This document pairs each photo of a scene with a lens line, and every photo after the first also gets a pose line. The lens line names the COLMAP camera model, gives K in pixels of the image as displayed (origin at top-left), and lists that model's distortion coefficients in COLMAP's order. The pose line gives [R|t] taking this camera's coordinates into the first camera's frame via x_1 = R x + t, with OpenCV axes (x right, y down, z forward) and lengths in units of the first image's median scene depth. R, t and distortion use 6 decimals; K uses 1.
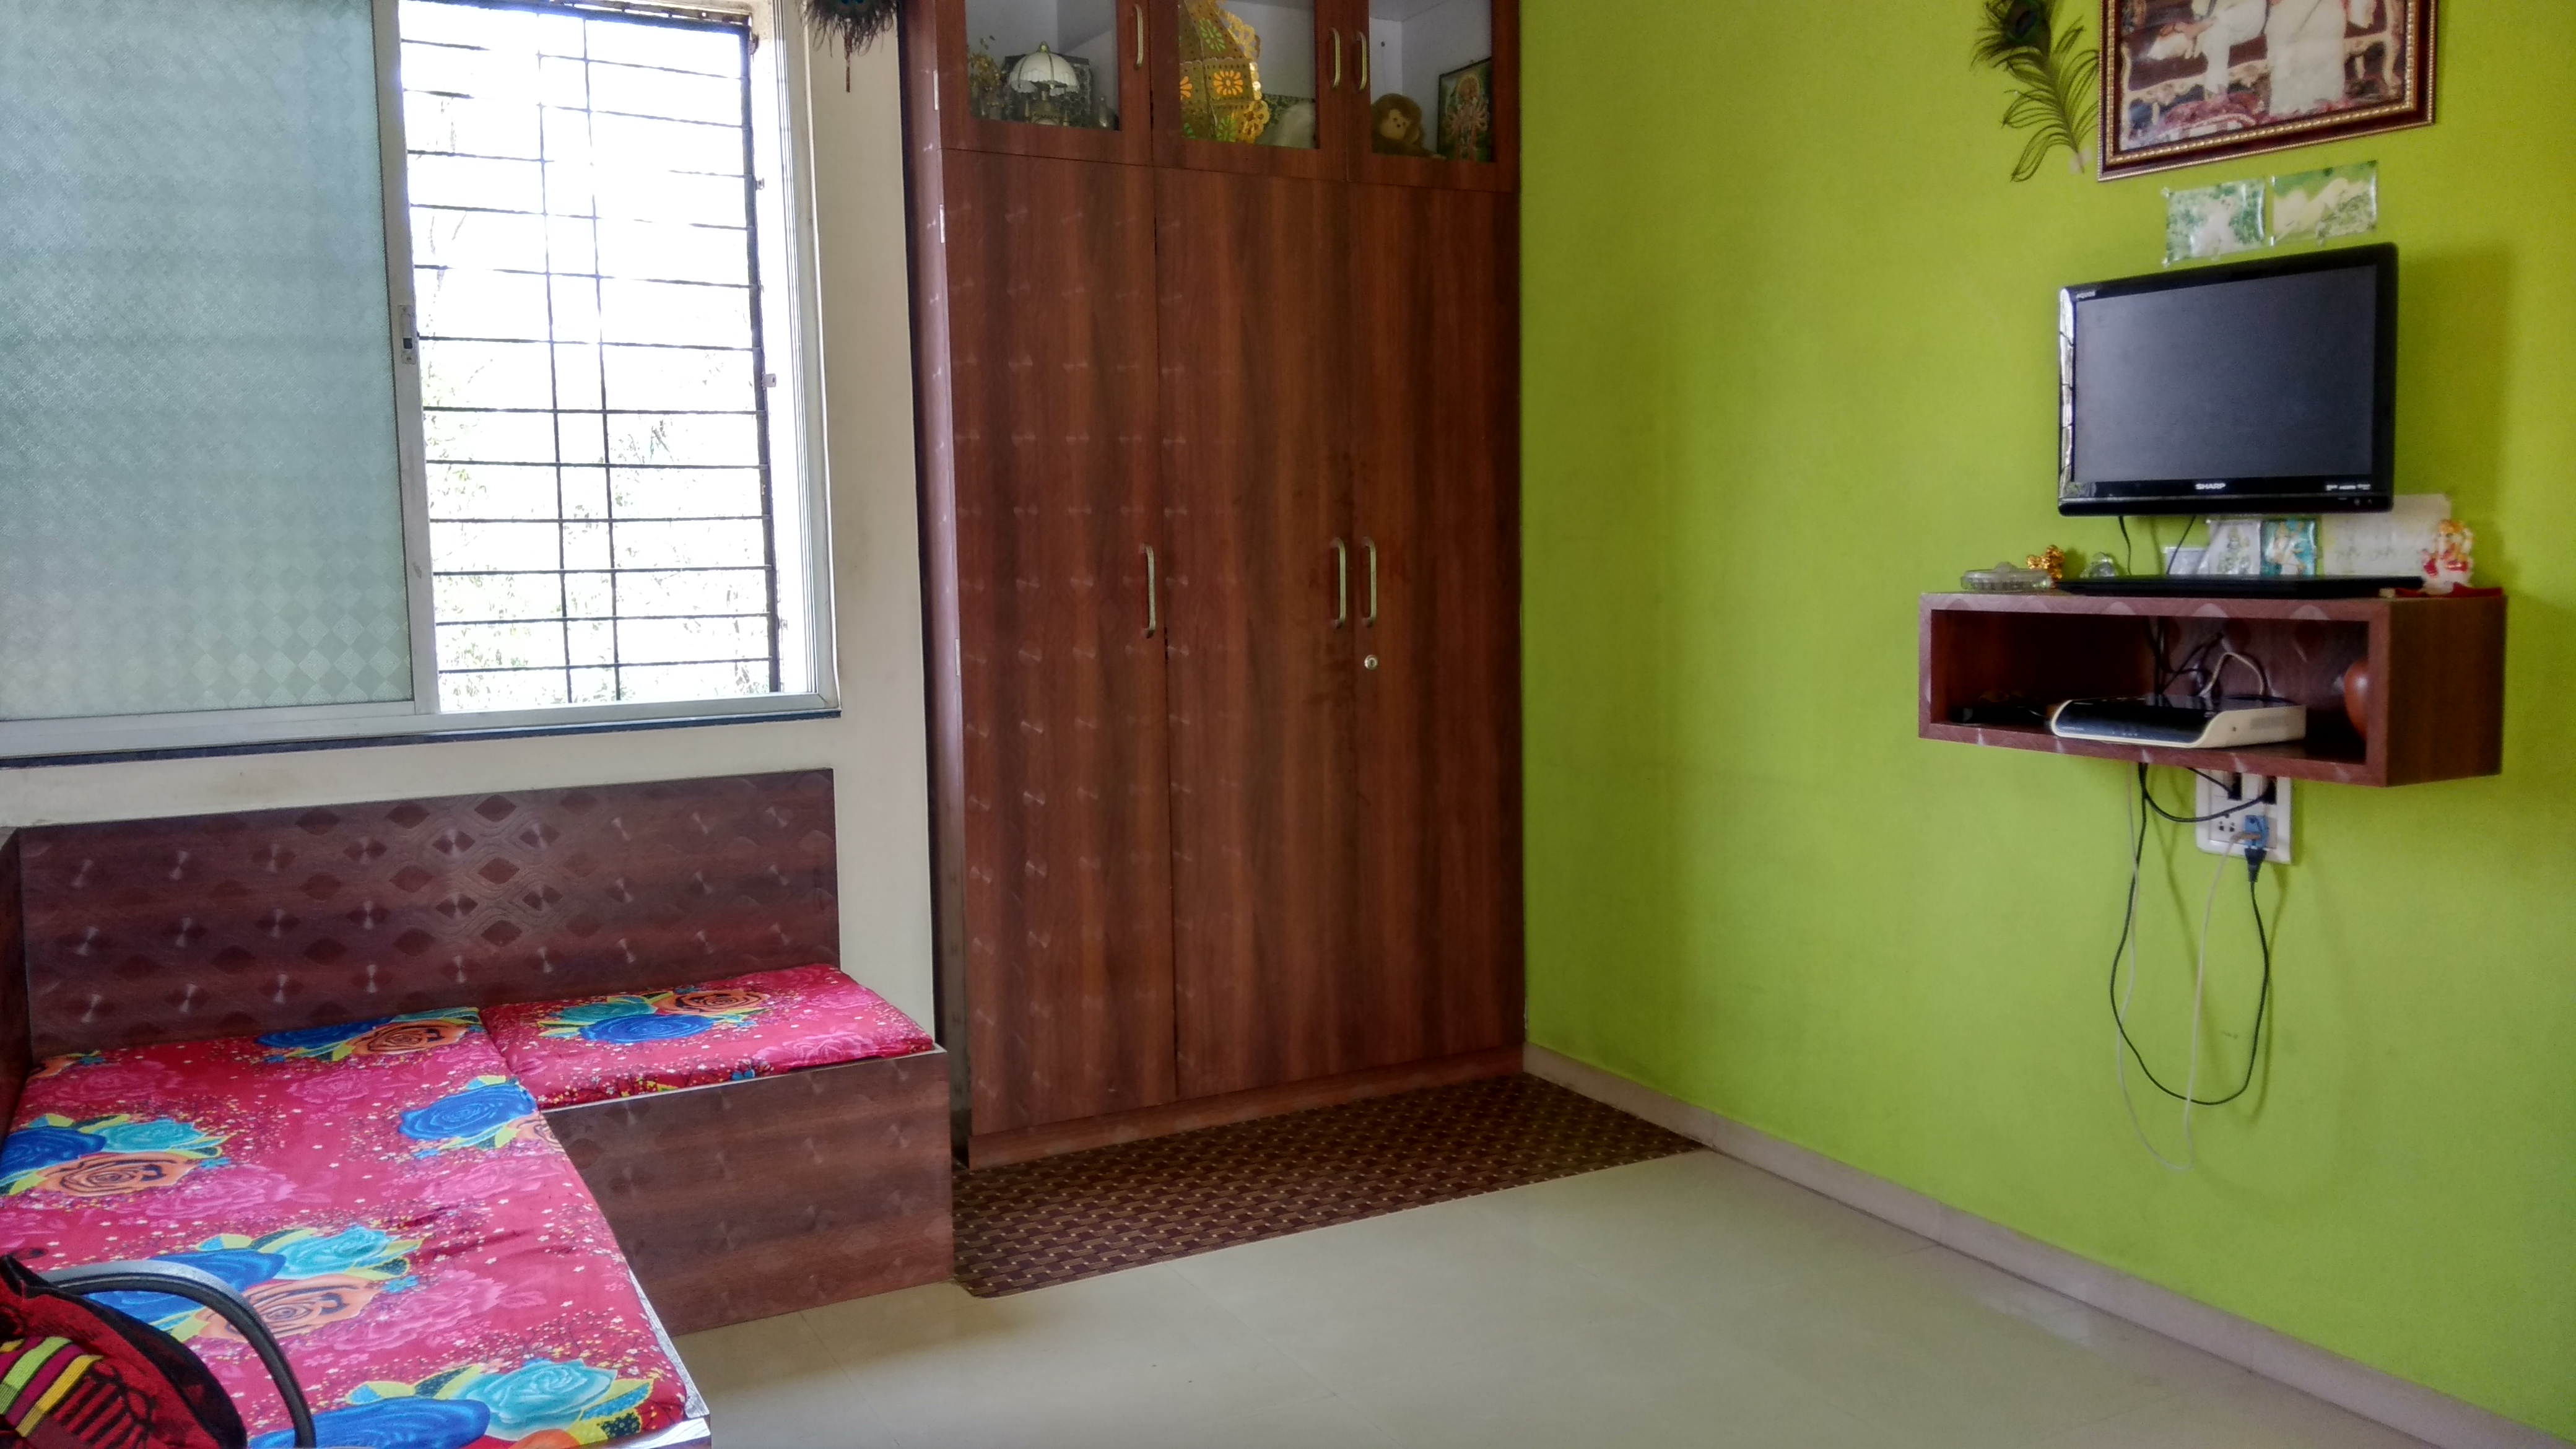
lens RADIAL K [[1953.1, 0, 1293.0], [0, 1953.1, 674.9], [0, 0, 1]] dist [0.131717, -0.191035]
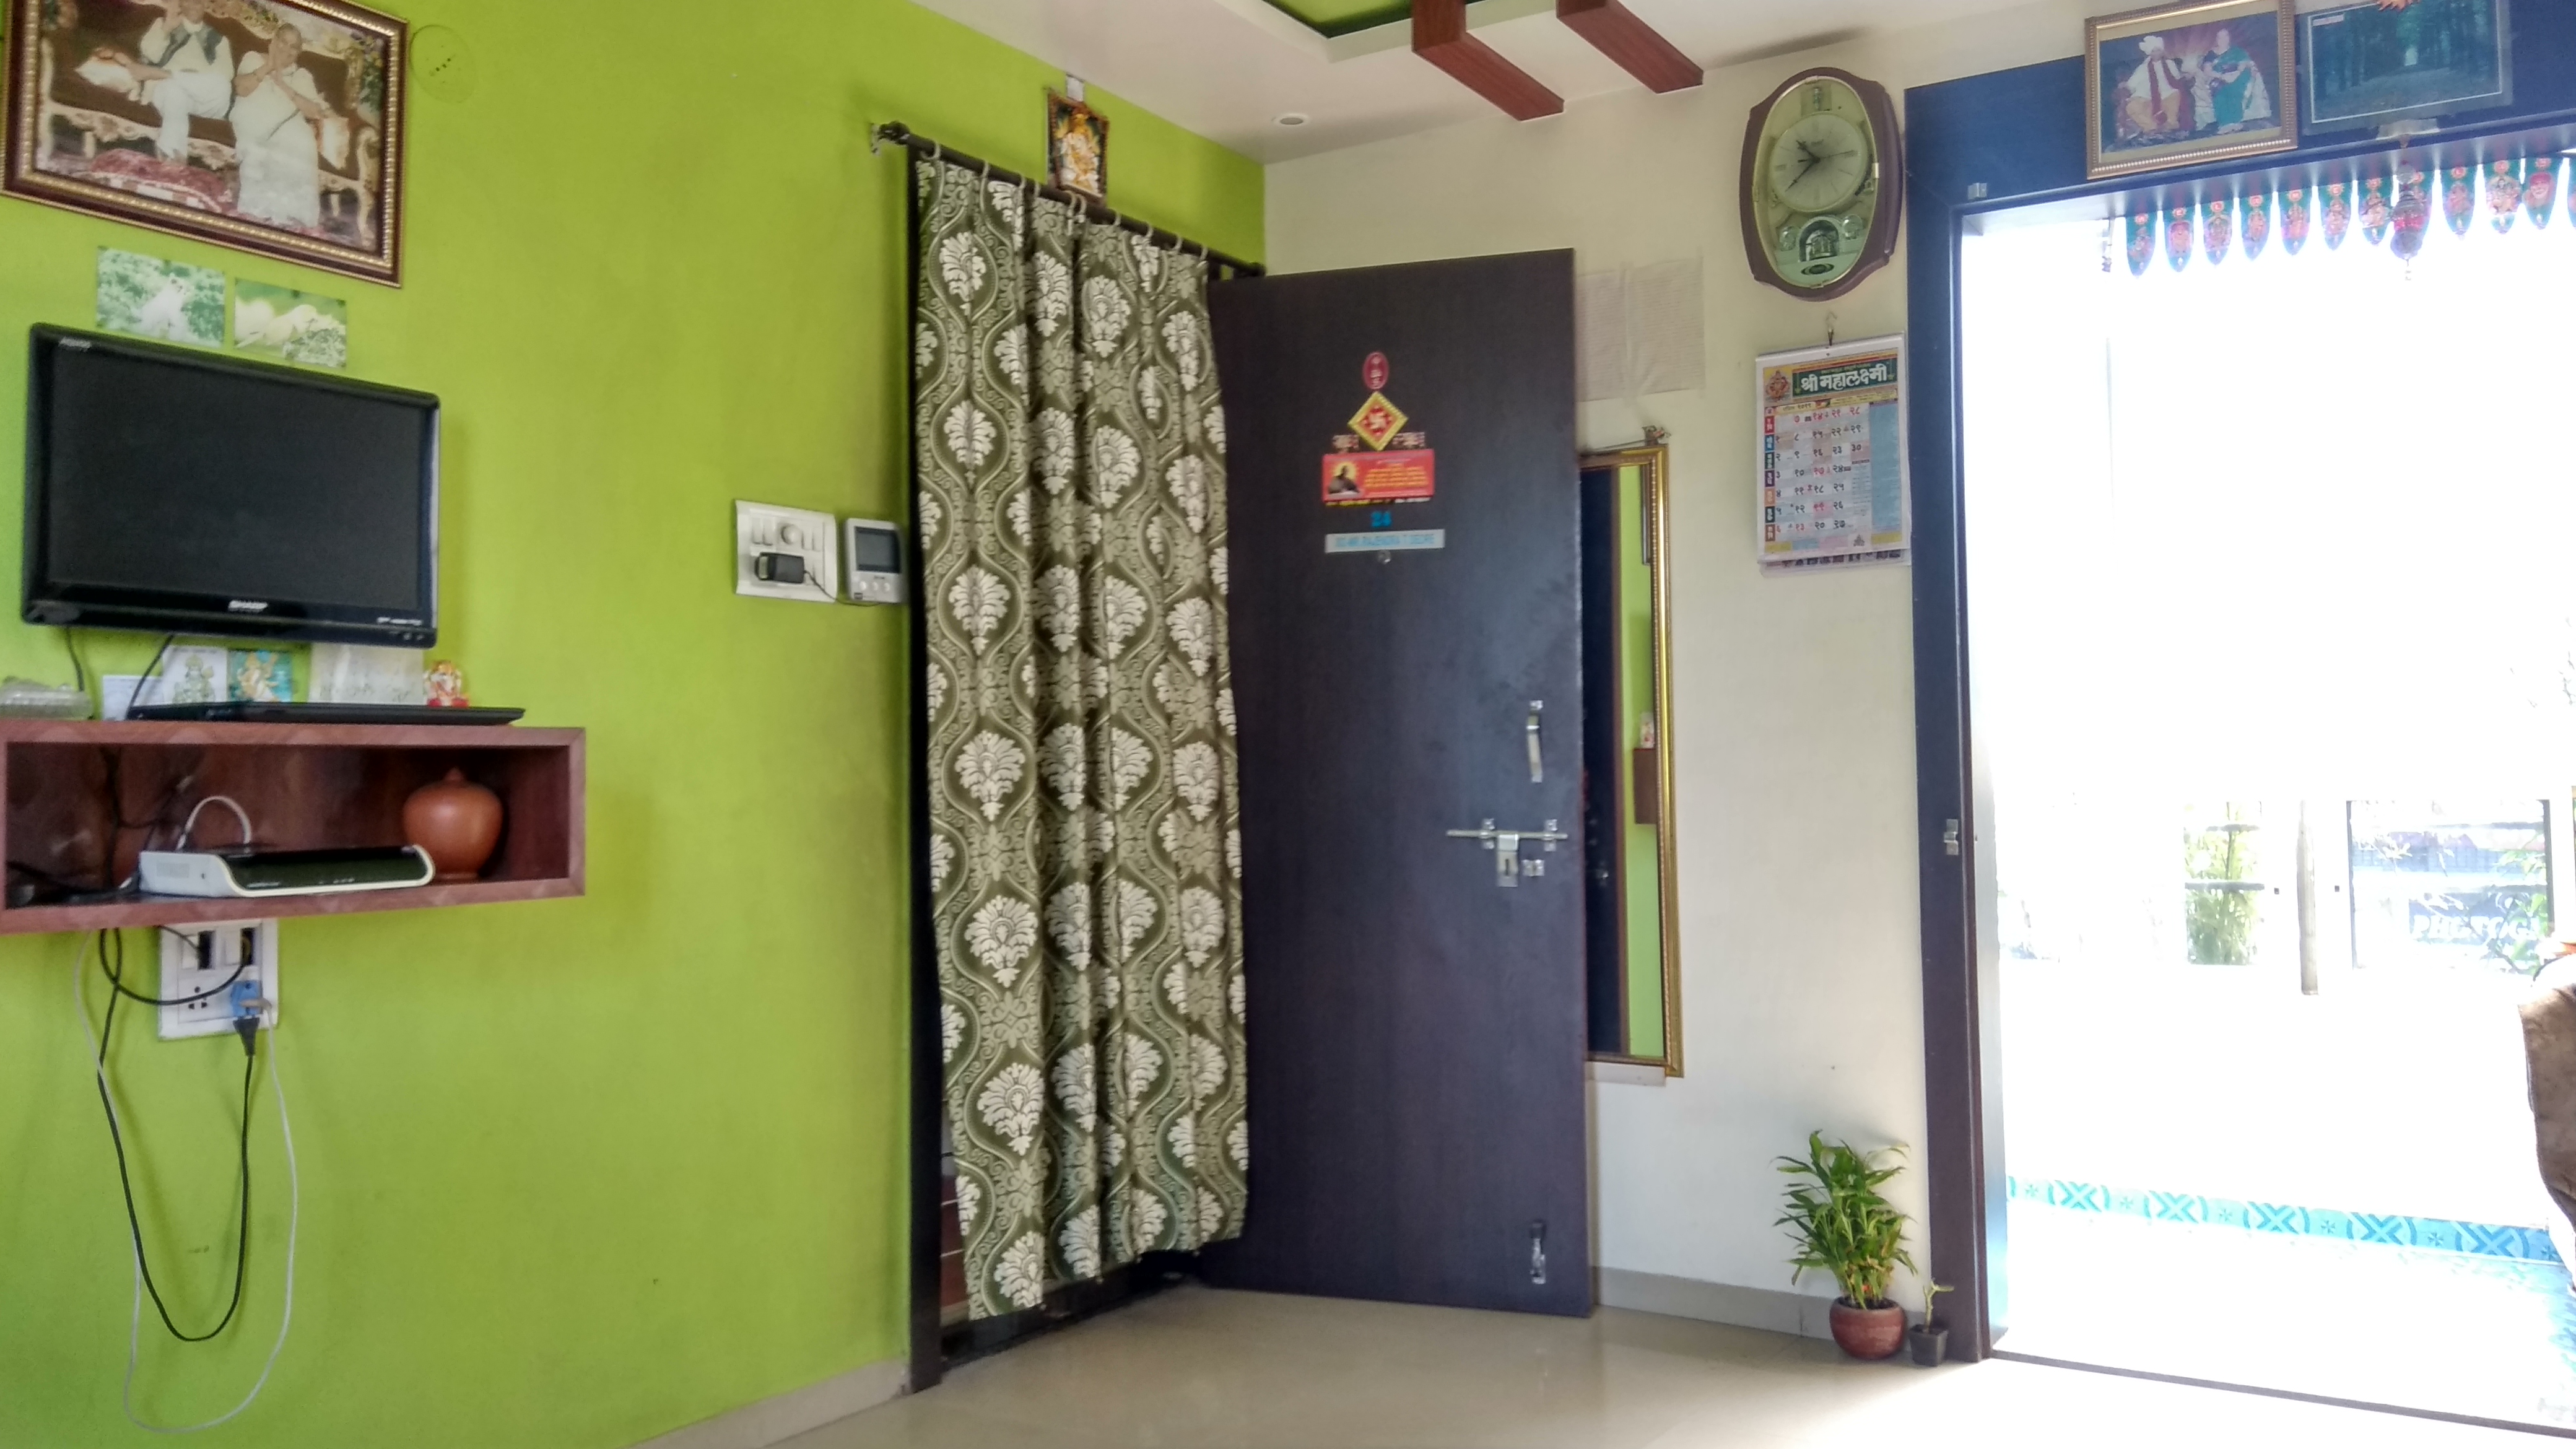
lens RADIAL K [[1953.1, 0, 1293.0], [0, 1953.1, 674.9], [0, 0, 1]] dist [0.131717, -0.191035]
pose [[-0.474405, 0.062877, 0.878058, -0.534479], [0.078098, 0.996519, -0.029165, -0.002260], [-0.876835, 0.054739, -0.477664, 1.022713]]
